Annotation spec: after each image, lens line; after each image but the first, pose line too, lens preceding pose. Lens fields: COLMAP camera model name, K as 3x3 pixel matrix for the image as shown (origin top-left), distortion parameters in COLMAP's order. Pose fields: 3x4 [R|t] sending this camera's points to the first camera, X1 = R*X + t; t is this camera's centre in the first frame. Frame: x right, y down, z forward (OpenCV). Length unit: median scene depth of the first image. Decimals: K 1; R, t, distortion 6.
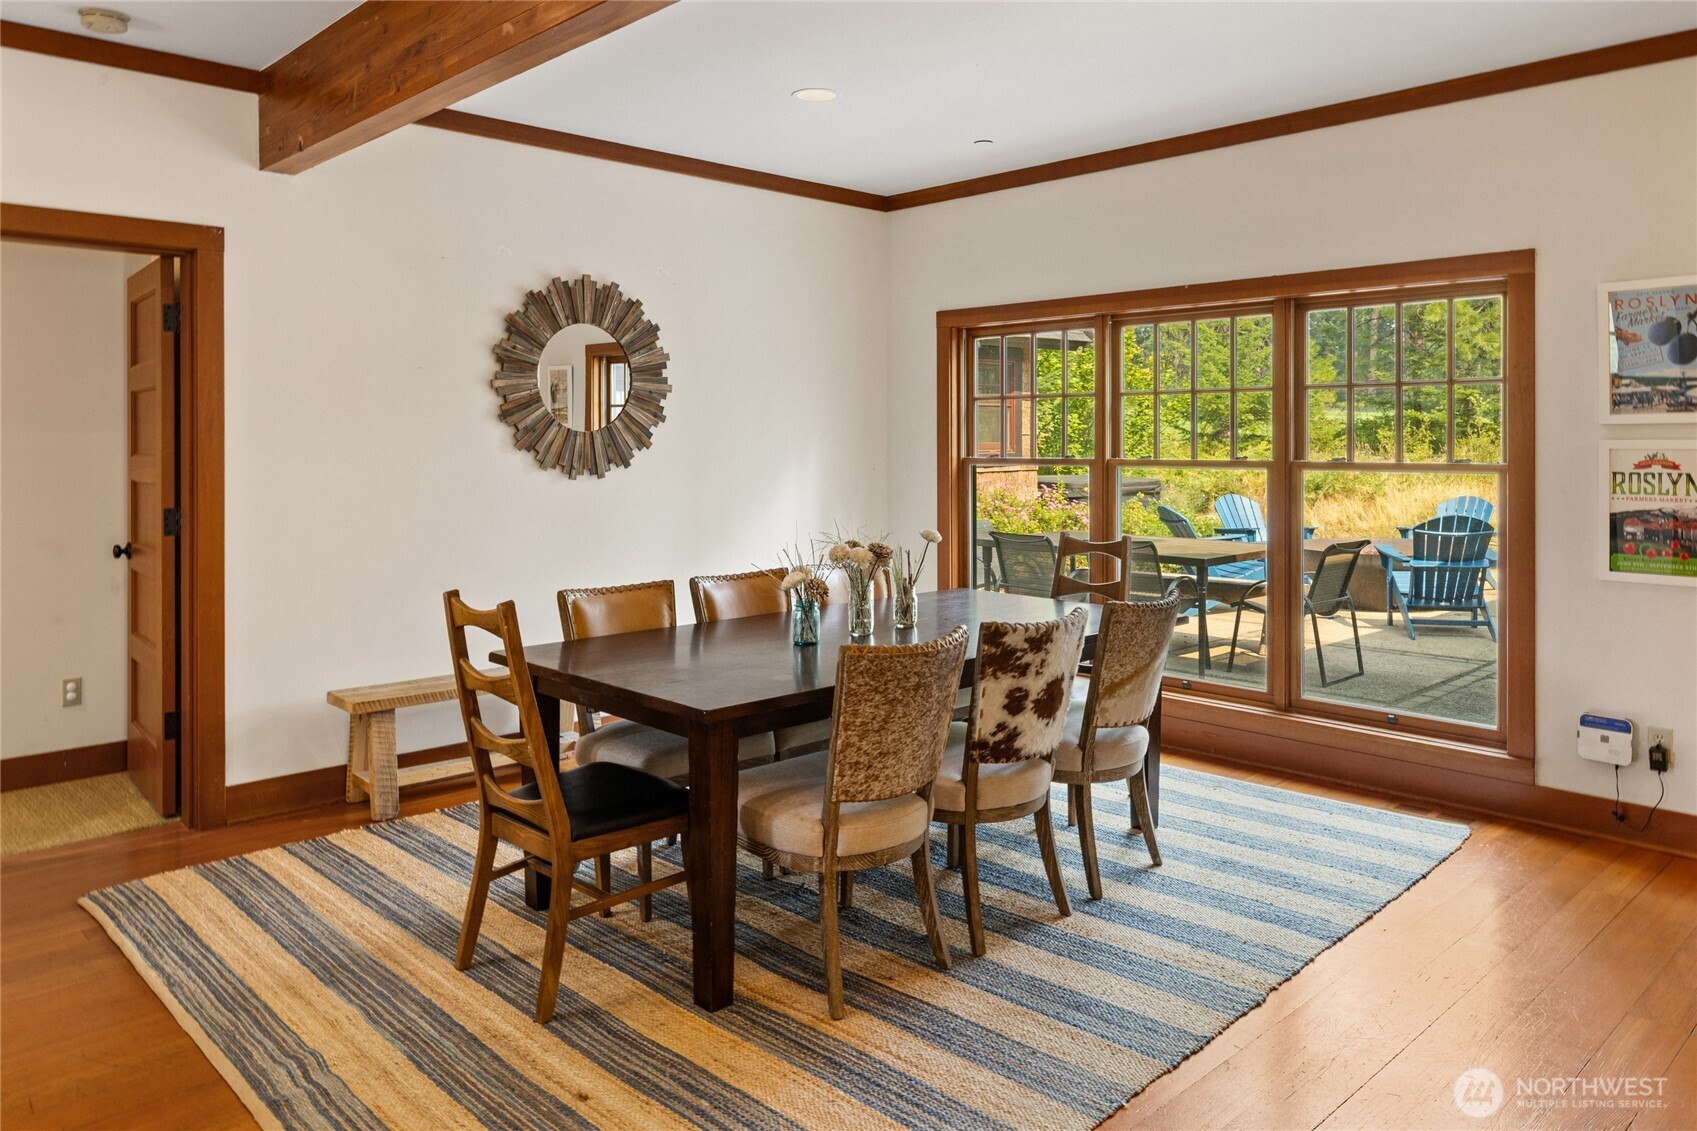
lens RADIAL K [[1170.9, 0, 848.5], [0, 1170.9, 565.5], [0, 0, 1]] dist [-0.003141, -0.000531]
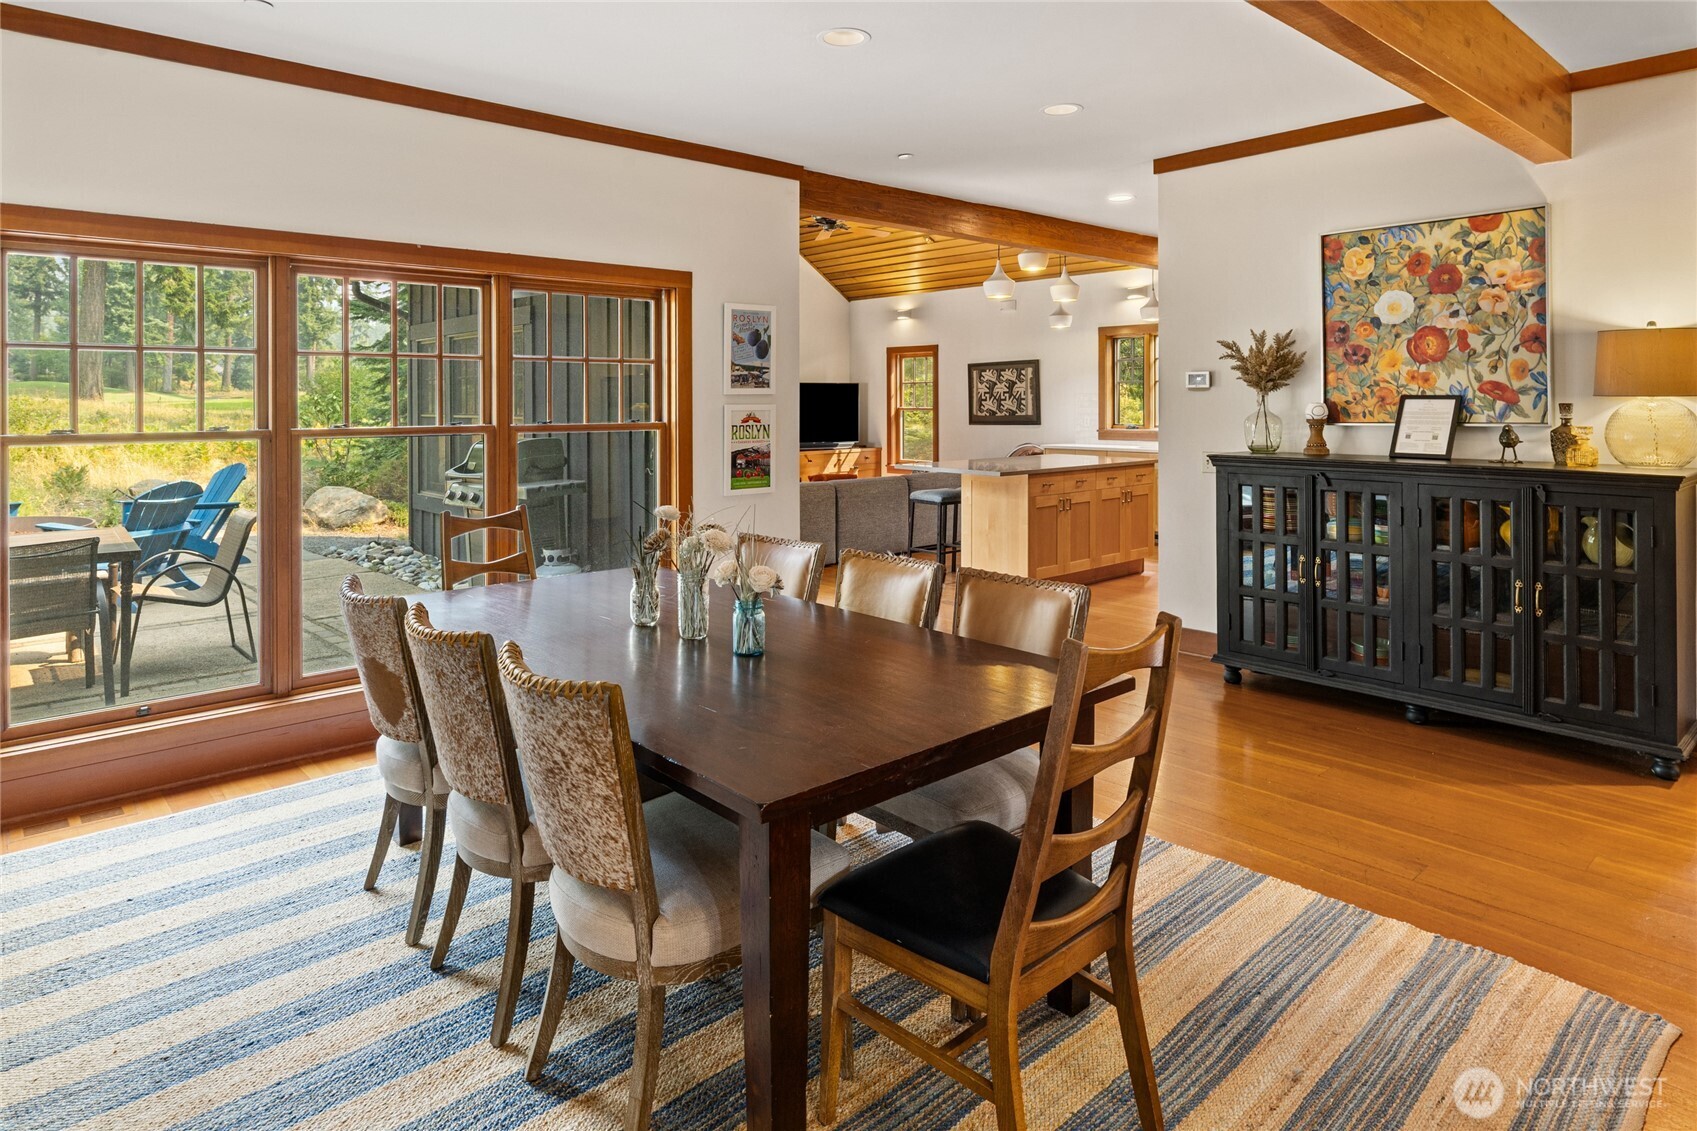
lens RADIAL K [[1008.9, 0, 851.8], [0, 1008.9, 453.9], [0, 0, 1]] dist [0.042888, 0.000059]
pose [[0.010796, -0.052626, 0.998556, -0.685819], [0.111079, 0.992497, 0.051106, -0.094369], [-0.993753, 0.110367, 0.016561, 0.834328]]
